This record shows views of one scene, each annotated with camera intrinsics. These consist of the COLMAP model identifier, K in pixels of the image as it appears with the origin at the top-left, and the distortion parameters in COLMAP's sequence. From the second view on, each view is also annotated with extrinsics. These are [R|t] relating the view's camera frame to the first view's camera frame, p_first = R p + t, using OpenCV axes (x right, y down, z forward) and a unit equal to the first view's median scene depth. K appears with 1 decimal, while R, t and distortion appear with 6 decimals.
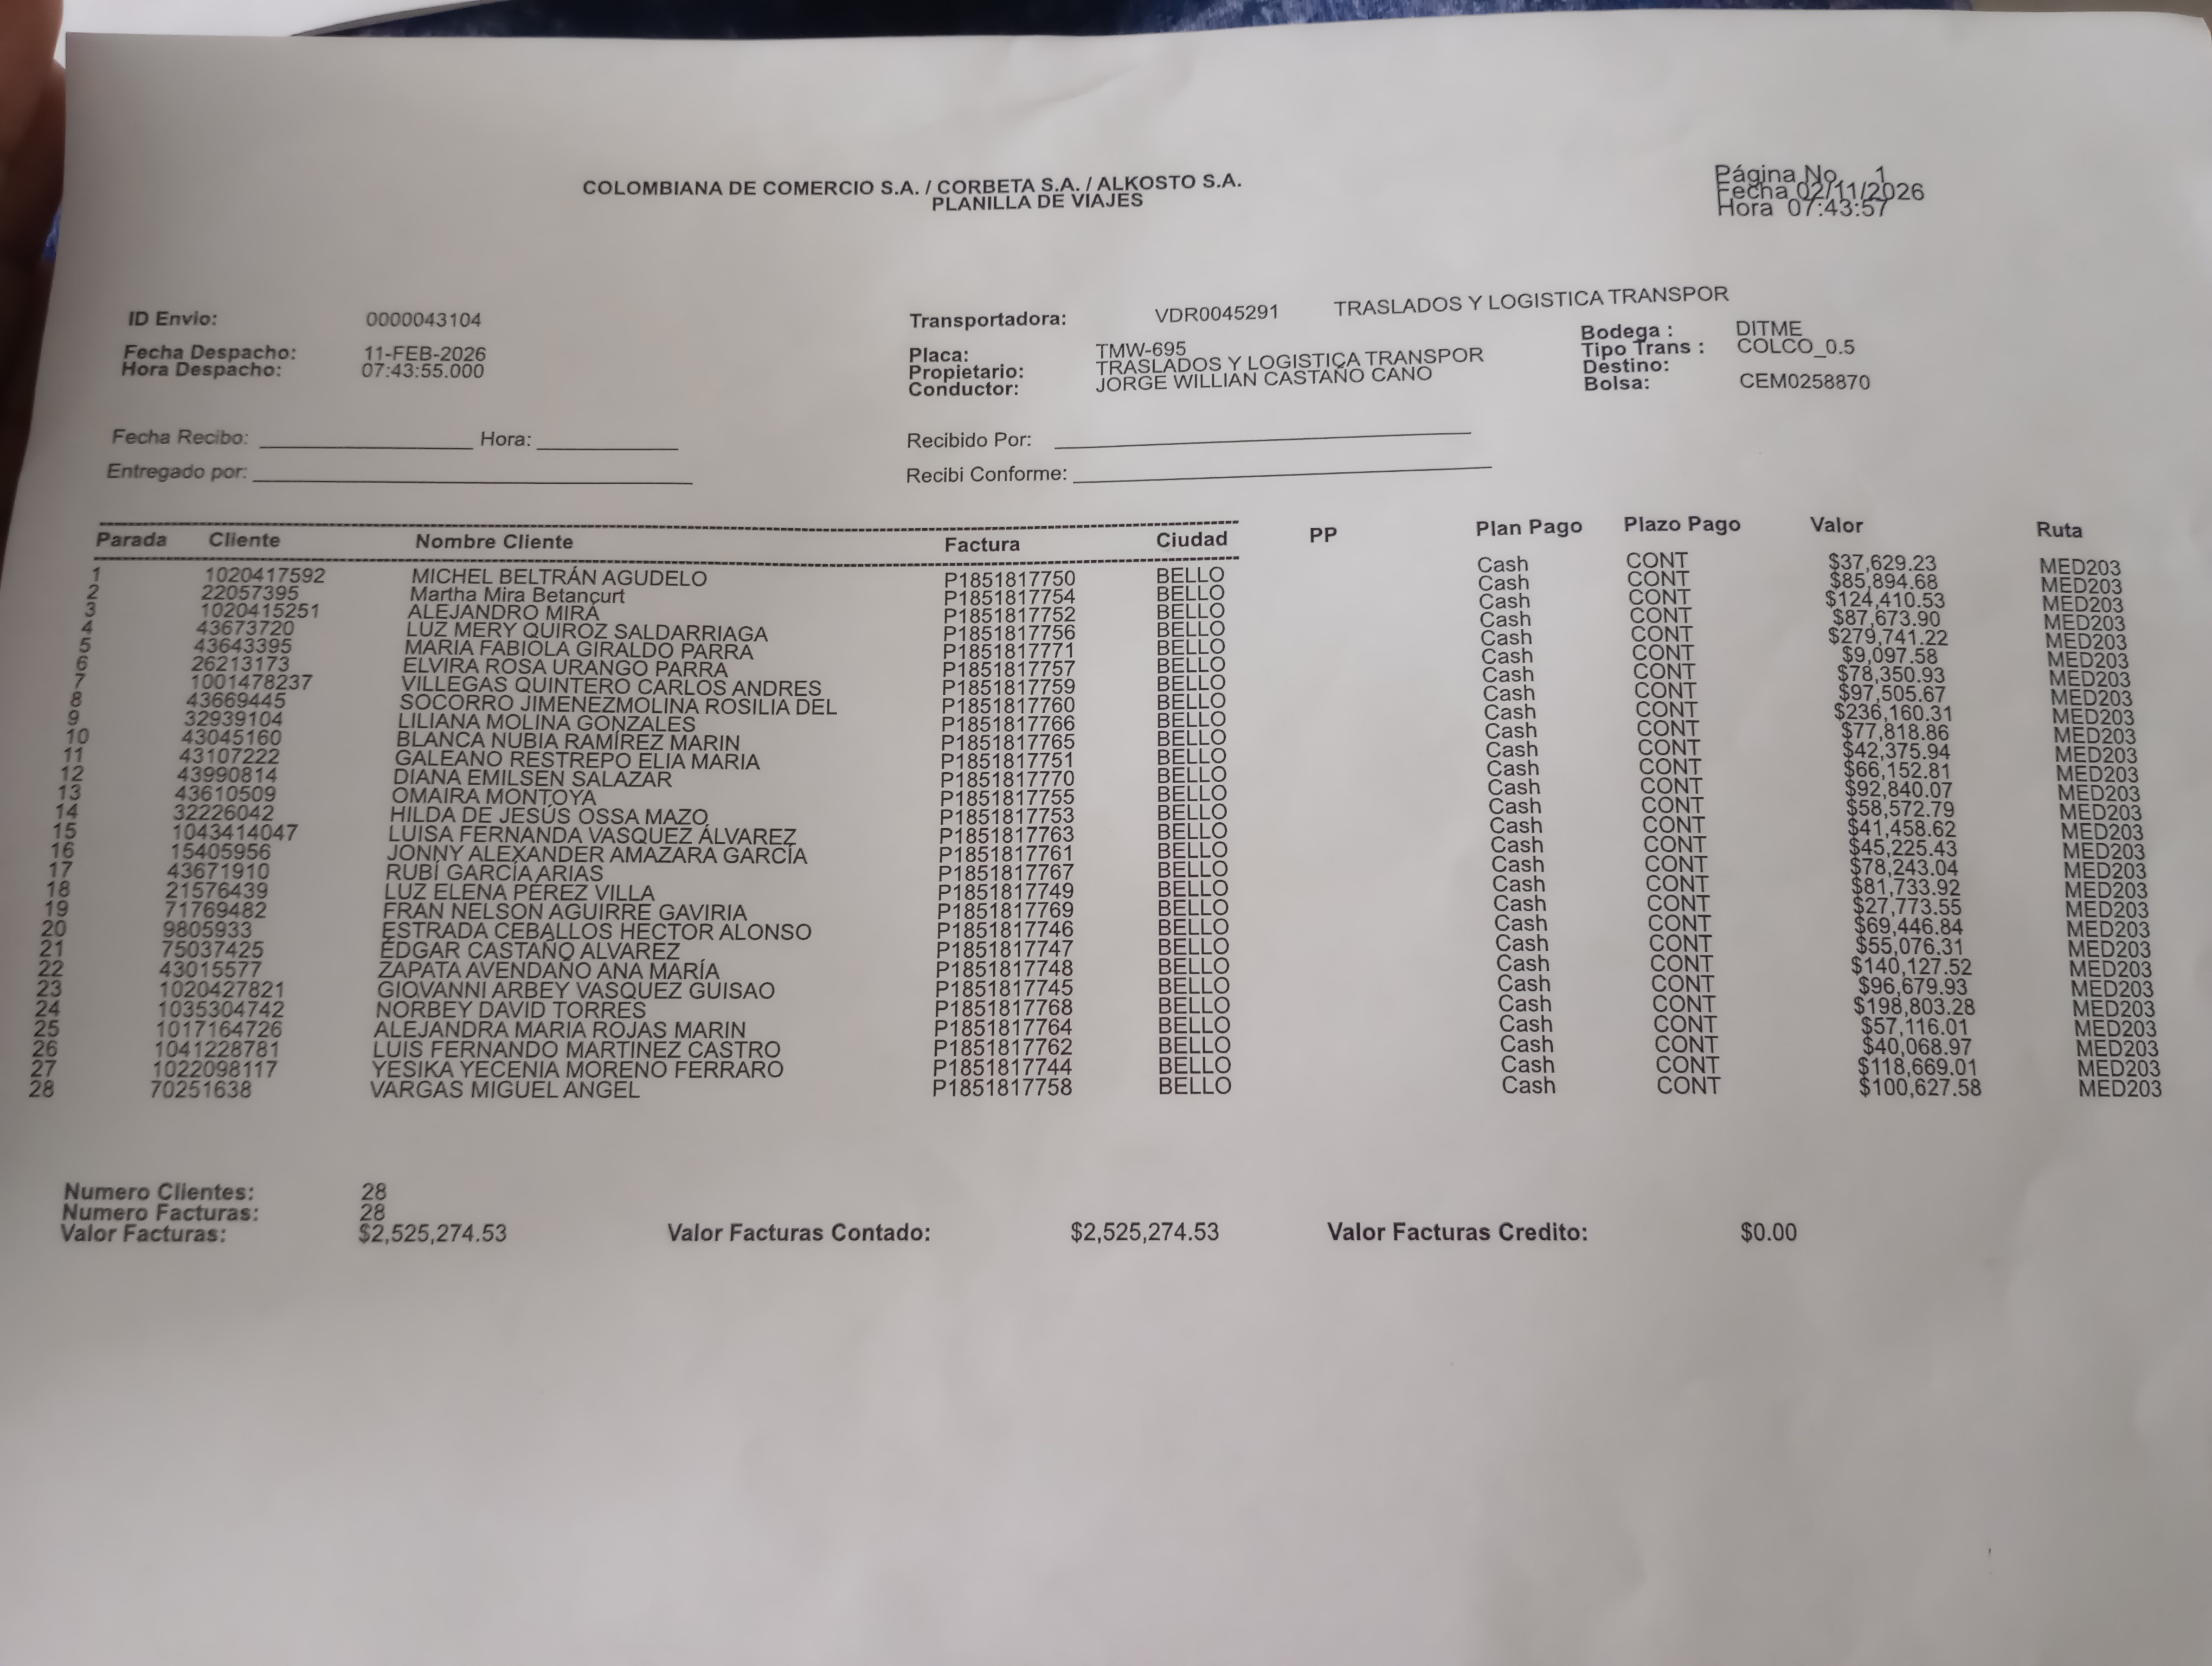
lens RADIAL K [[1718.8, 0, 1106.0], [0, 1718.8, 833.0], [0, 0, 1]] dist [-0.014614, -0.004251]
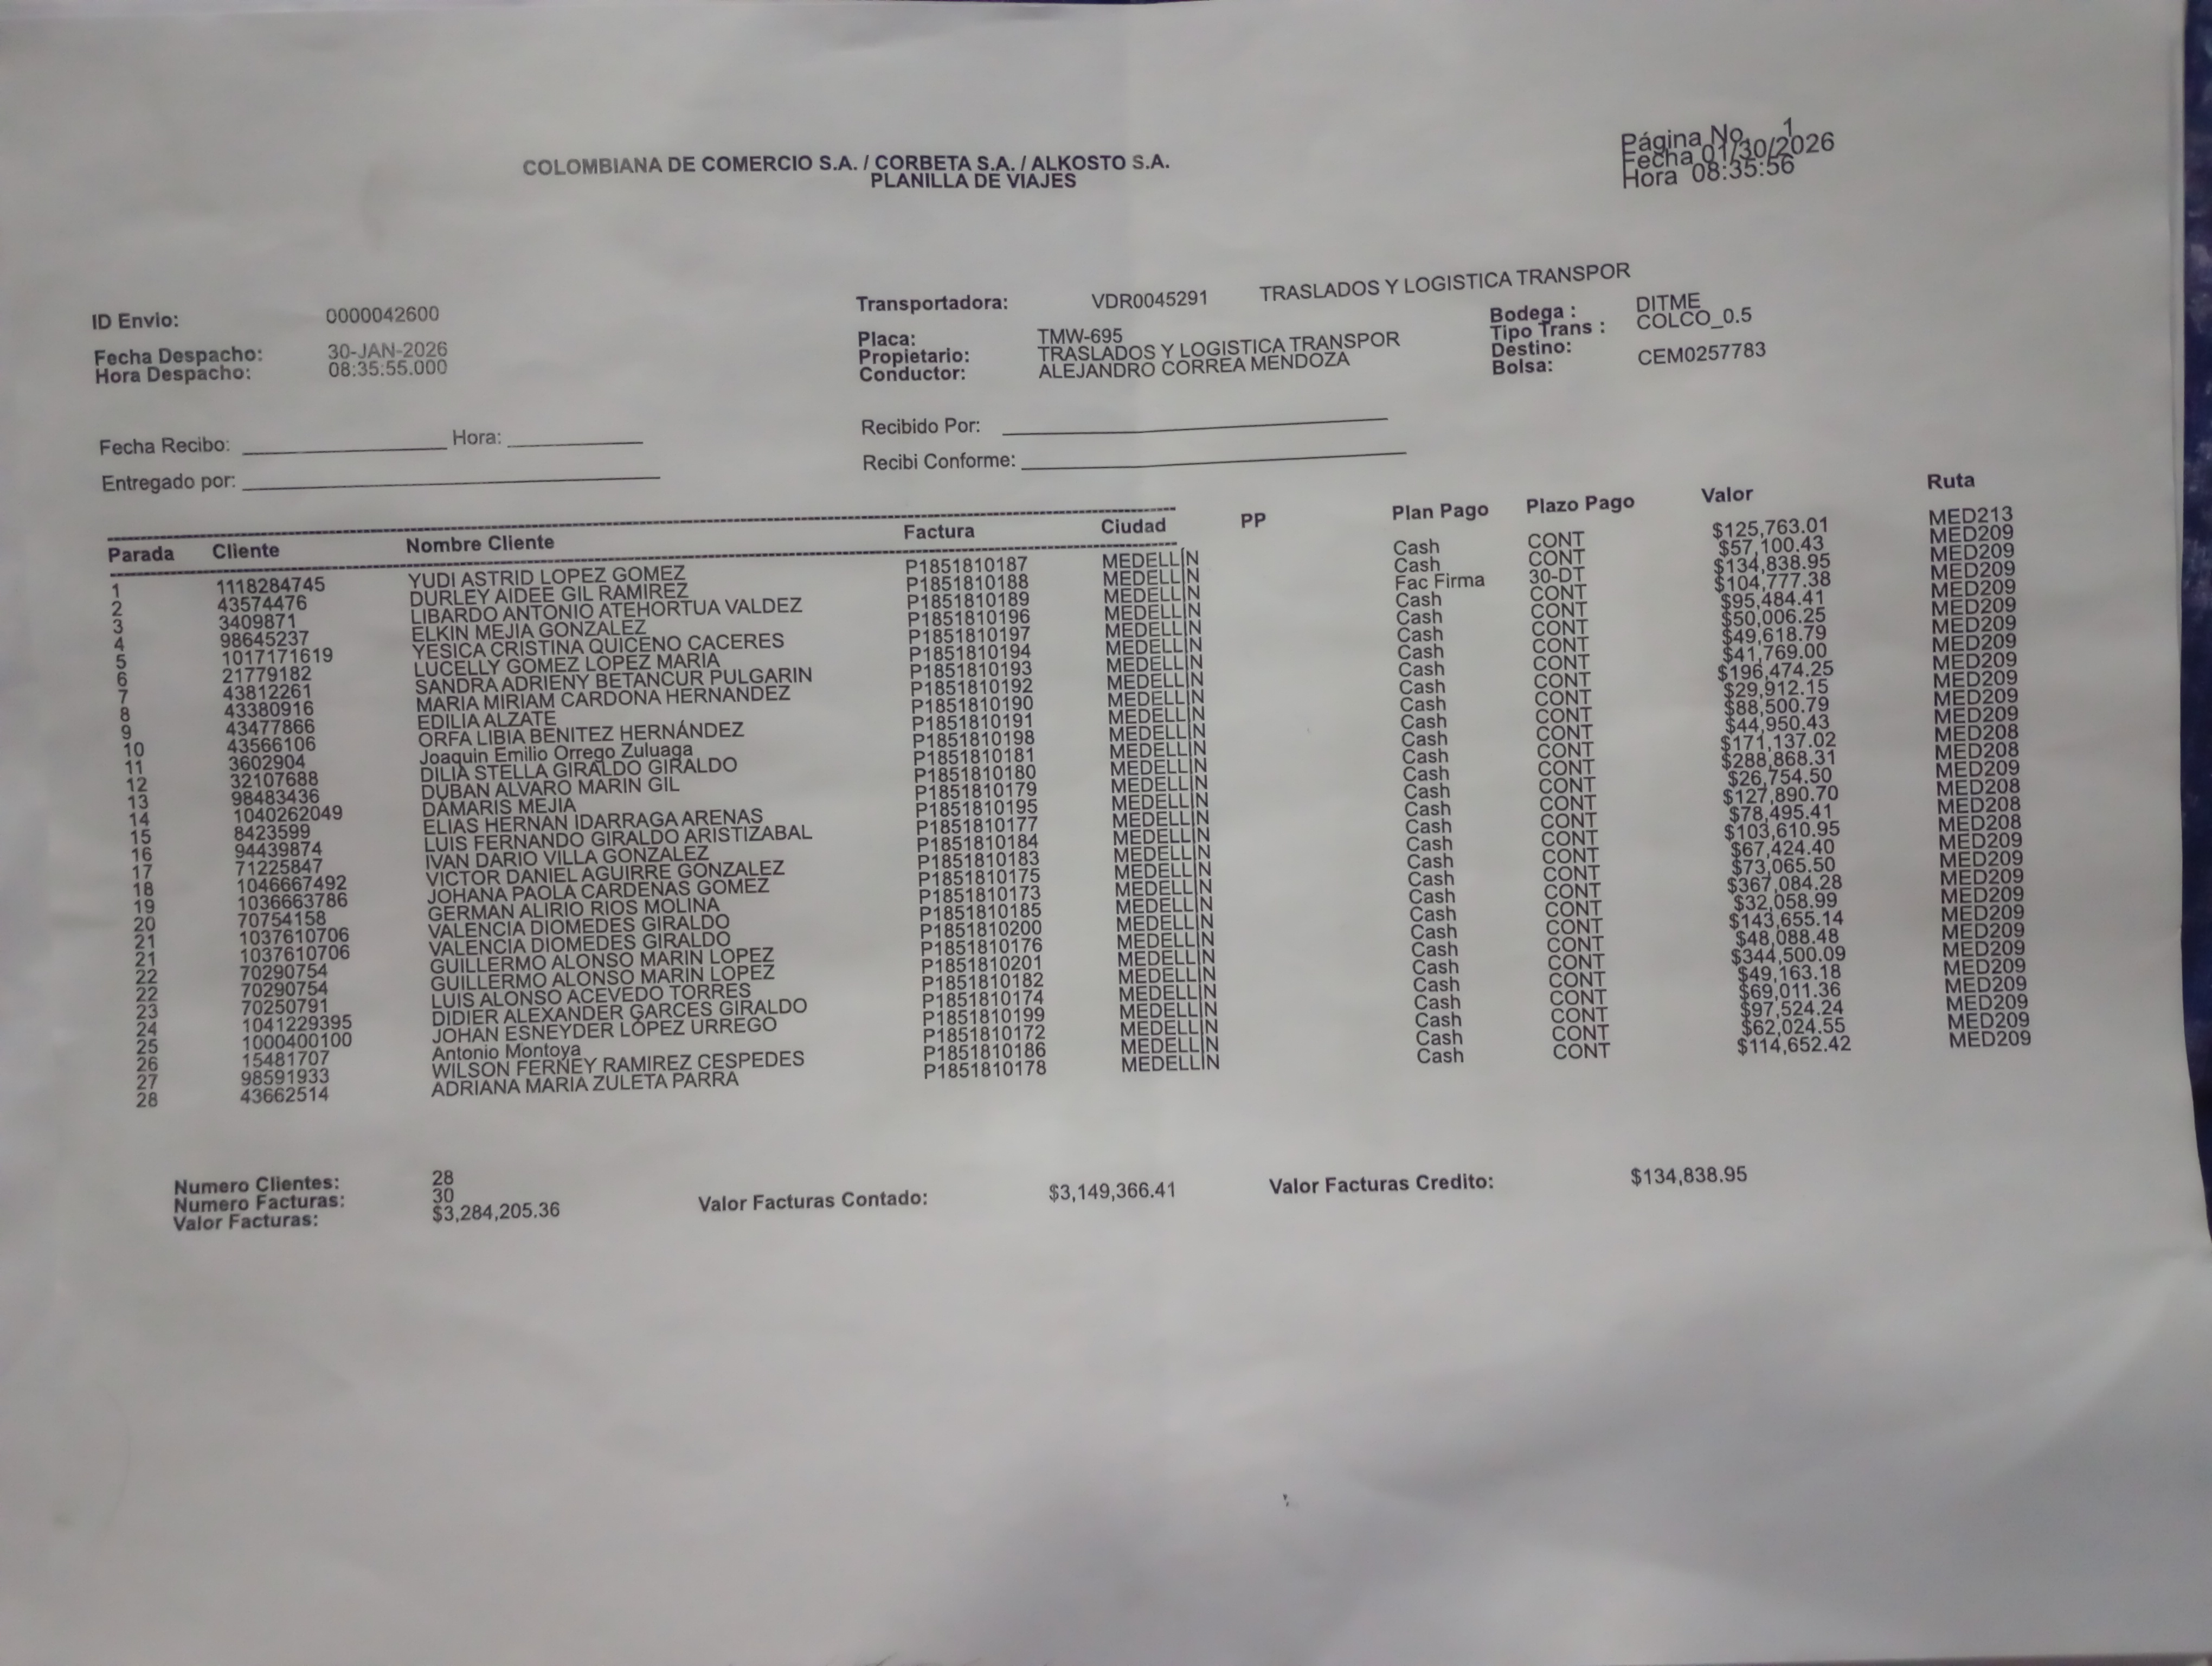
lens RADIAL K [[2059.2, 0, 1148.0], [0, 2059.2, 699.5], [0, 0, 1]] dist [0.085879, -0.004438]
pose [[0.997721, -0.023040, 0.063419, -0.023935], [0.024263, 0.999533, -0.018572, -0.033738], [-0.062962, 0.020068, 0.997814, -0.275241]]
